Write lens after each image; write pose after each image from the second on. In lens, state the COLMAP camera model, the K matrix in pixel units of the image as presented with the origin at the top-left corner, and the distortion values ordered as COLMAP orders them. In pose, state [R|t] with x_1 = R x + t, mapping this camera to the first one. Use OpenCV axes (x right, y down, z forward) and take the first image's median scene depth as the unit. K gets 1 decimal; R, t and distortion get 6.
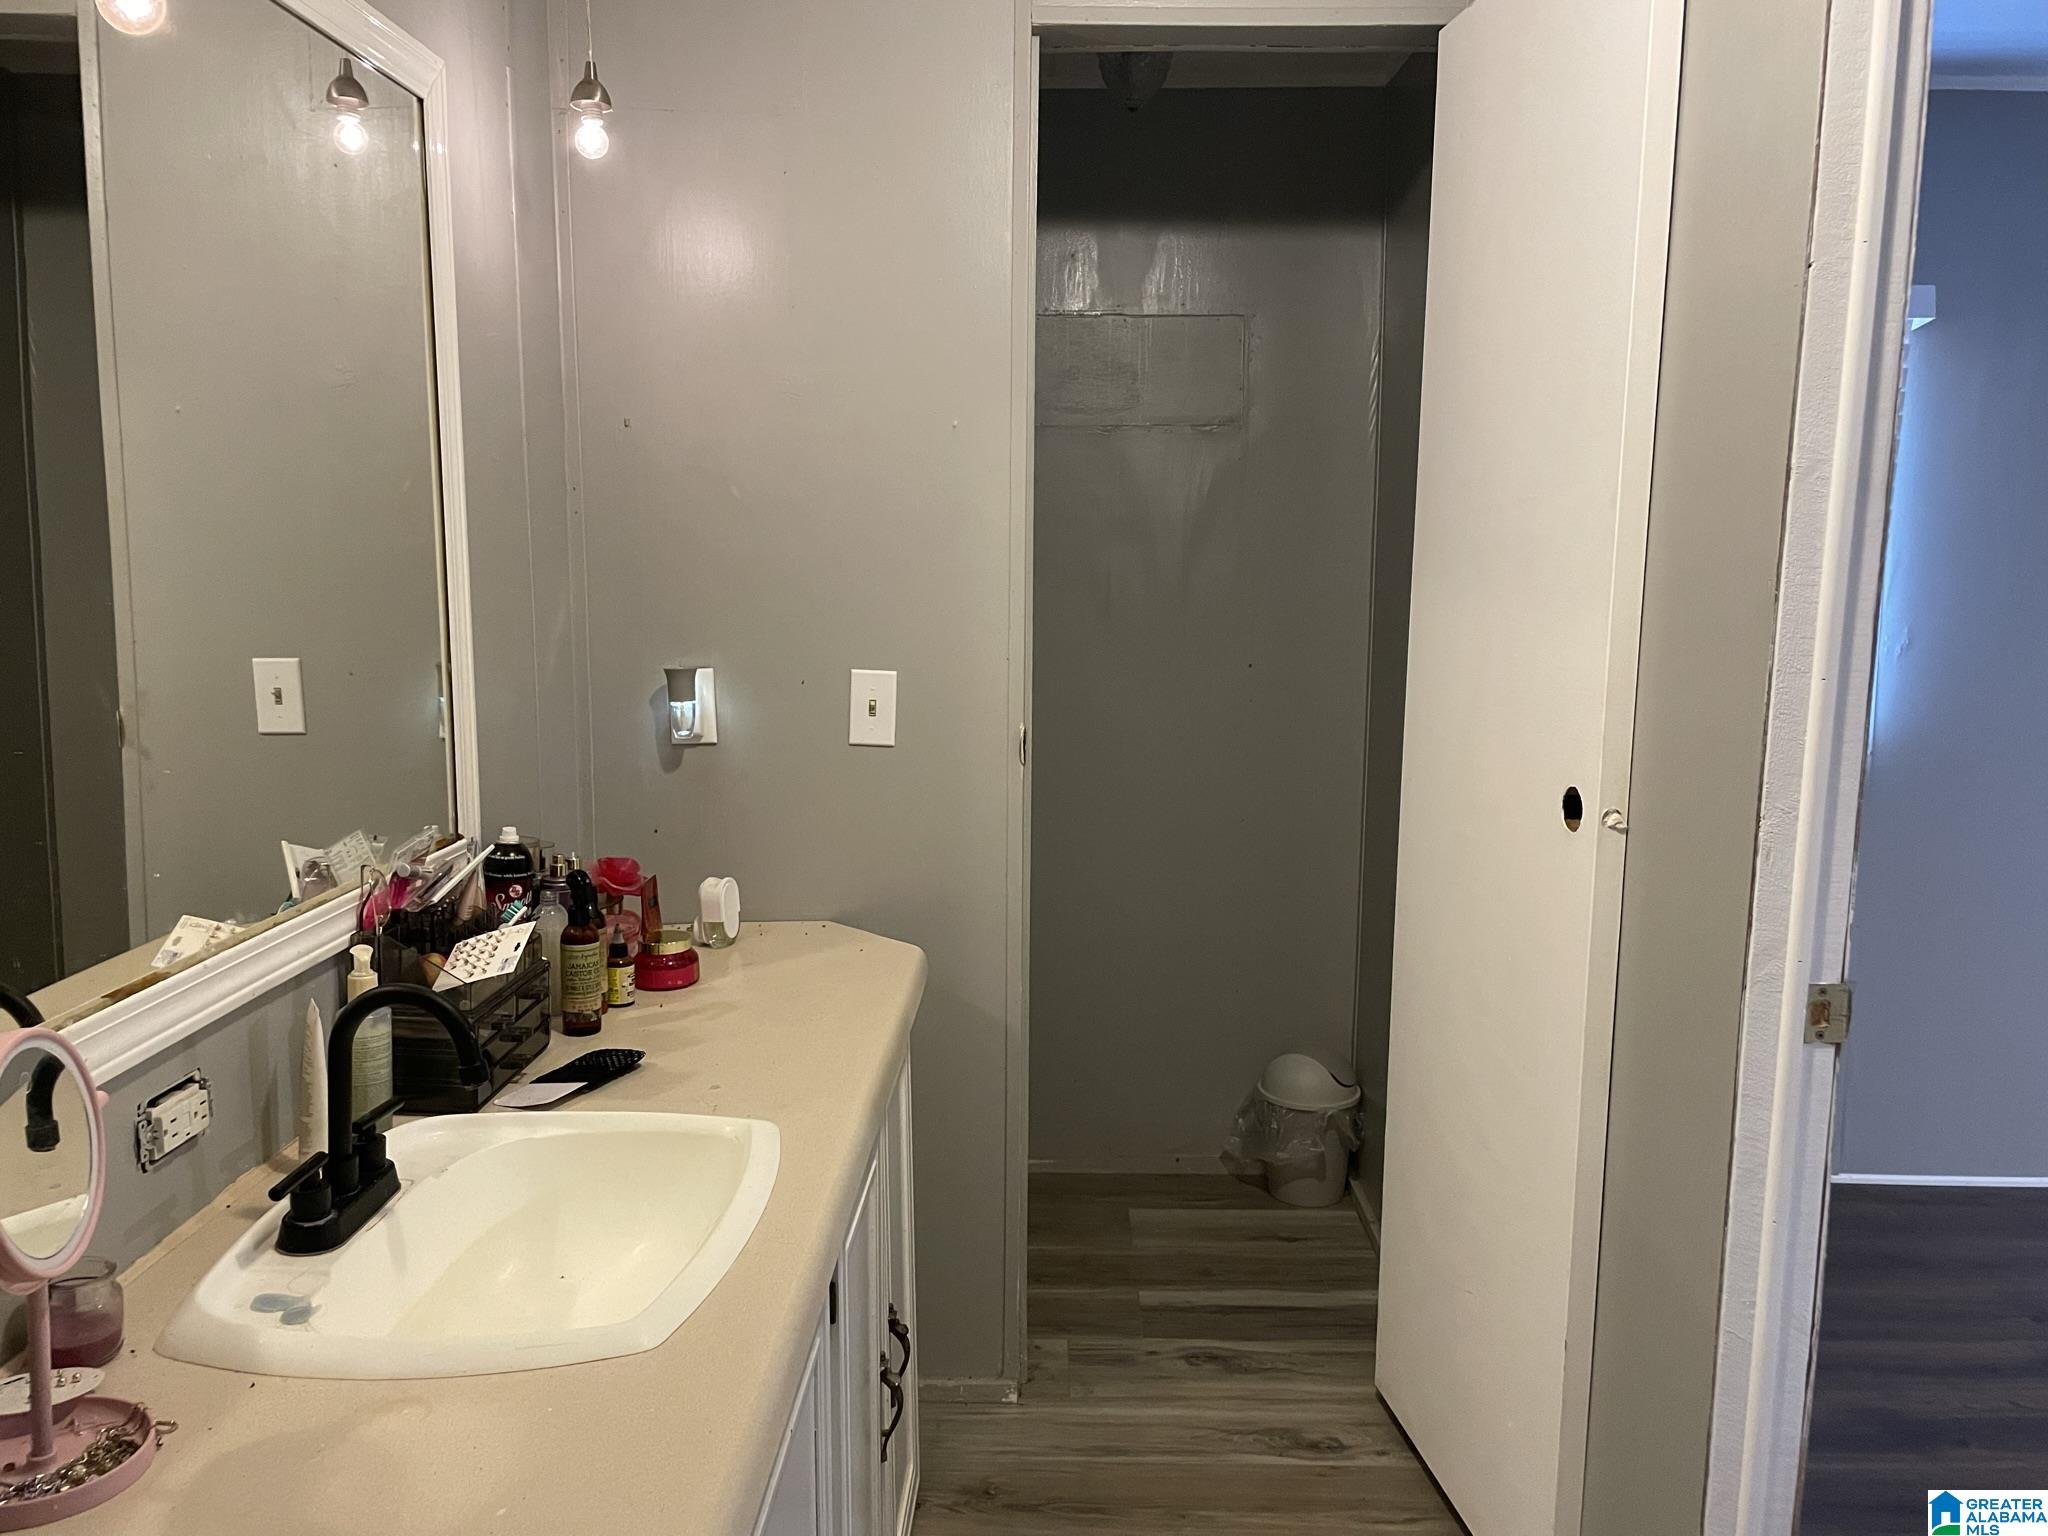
lens RADIAL K [[1541.7, 0, 1039.0], [0, 1541.7, 778.4], [0, 0, 1]] dist [0.093225, -0.112596]
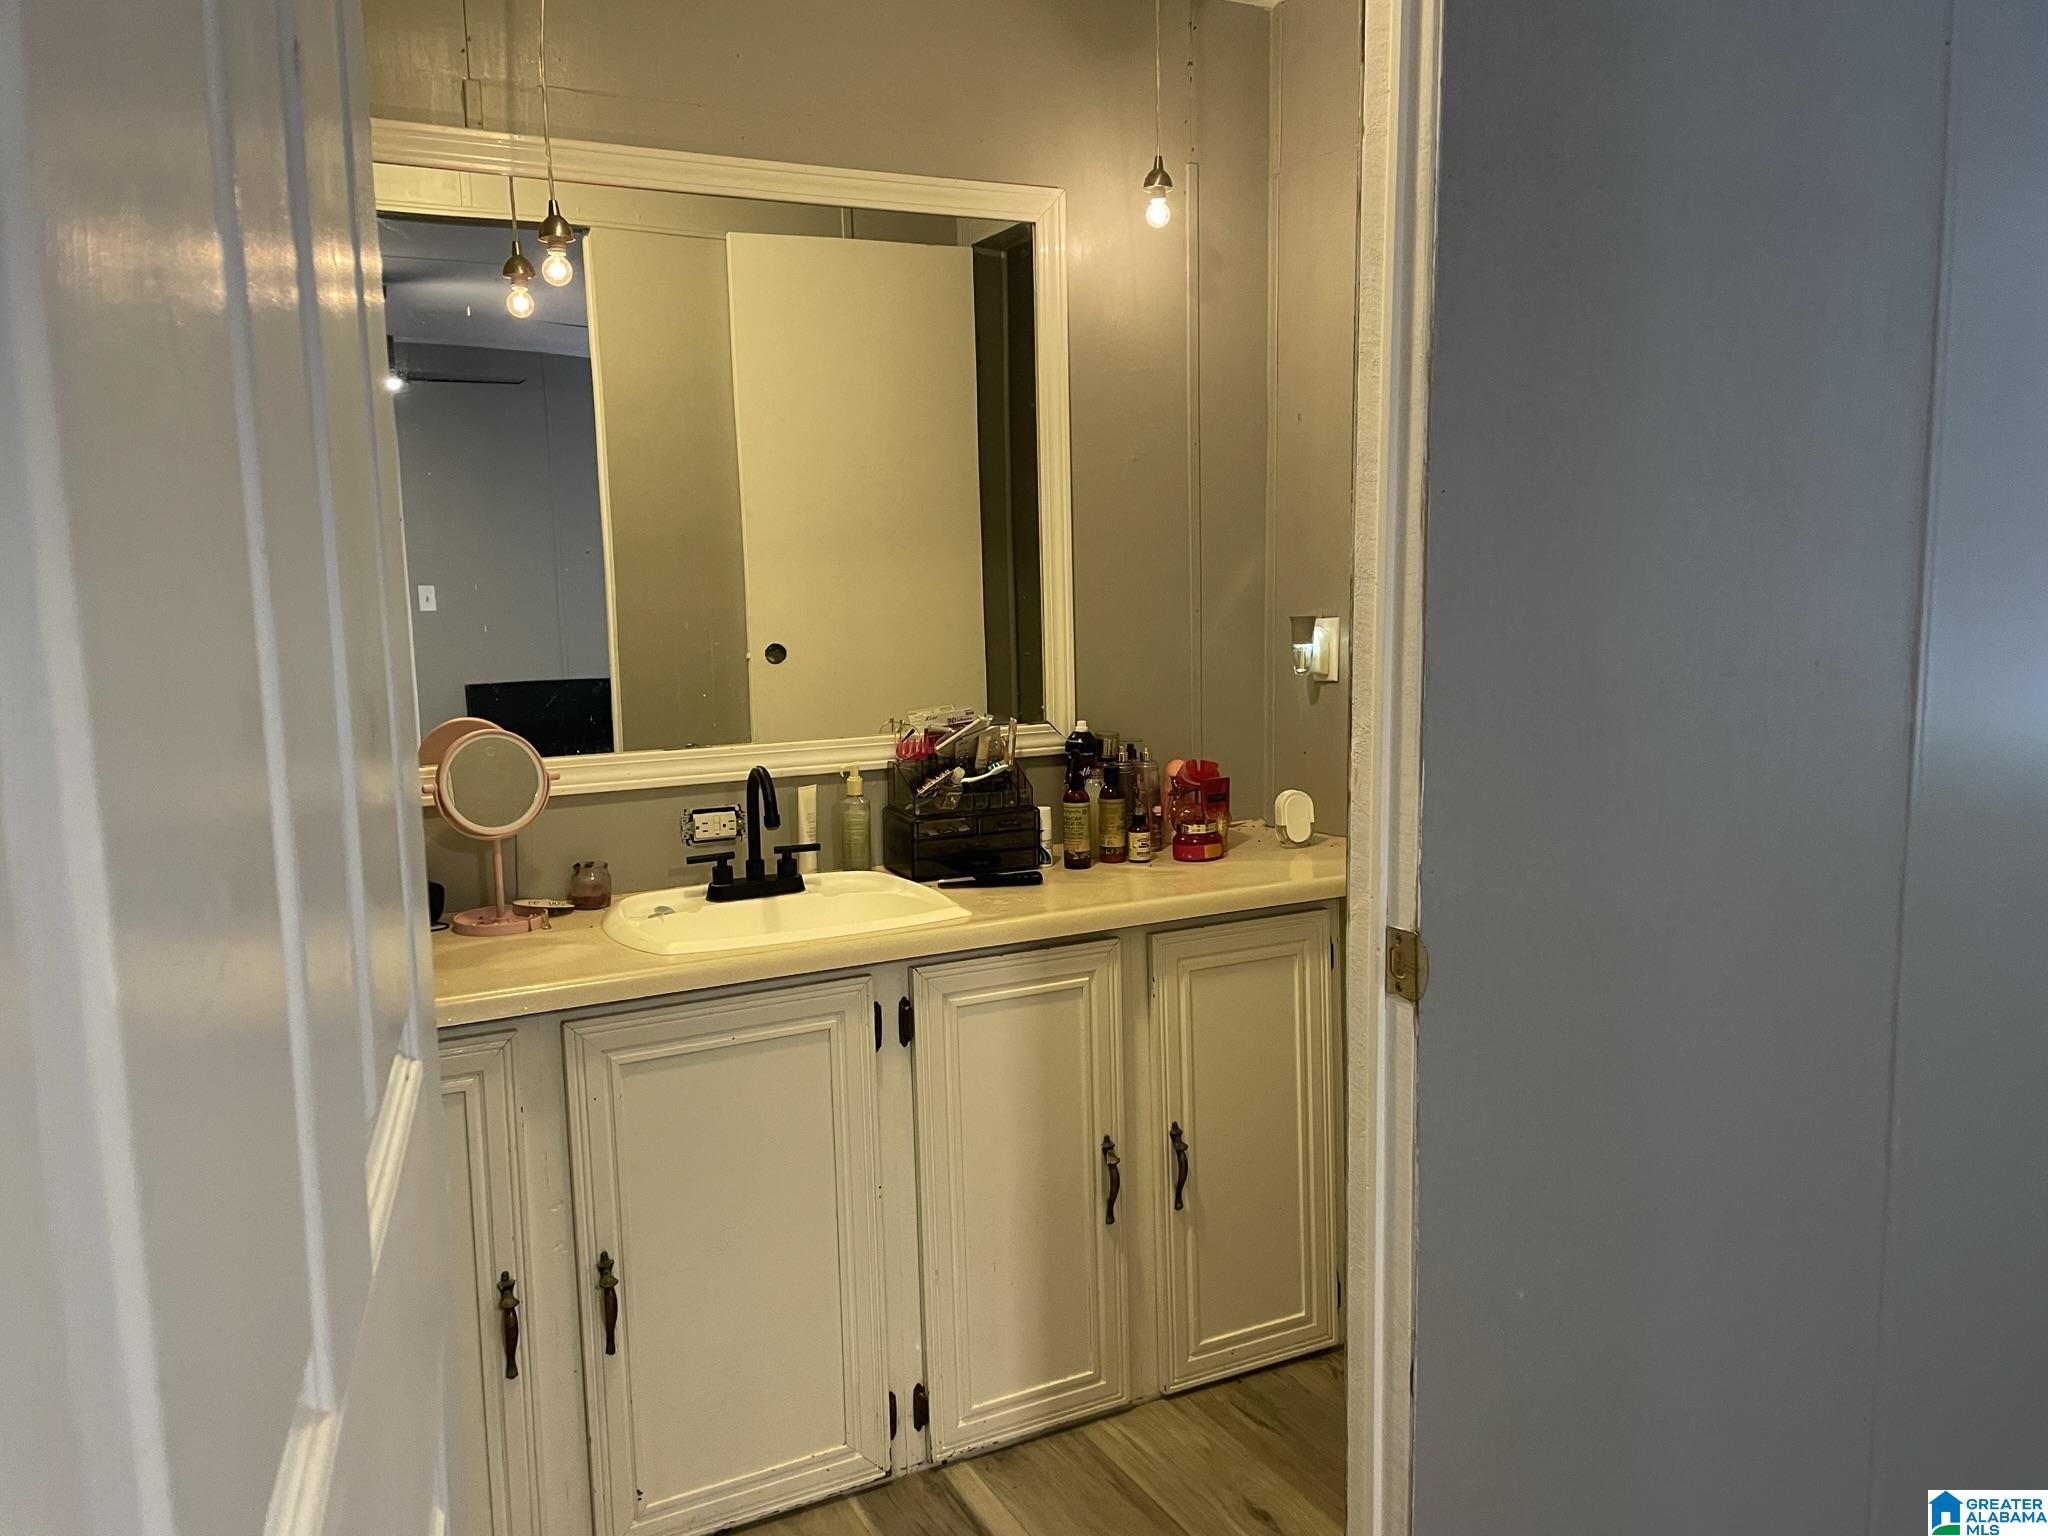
lens RADIAL K [[1541.7, 0, 1039.0], [0, 1541.7, 778.4], [0, 0, 1]] dist [0.093225, -0.112596]
pose [[0.466325, 0.100703, -0.878863, 0.902422], [-0.114391, 0.992022, 0.052973, 0.017638], [0.877186, 0.075831, 0.474125, 0.305037]]
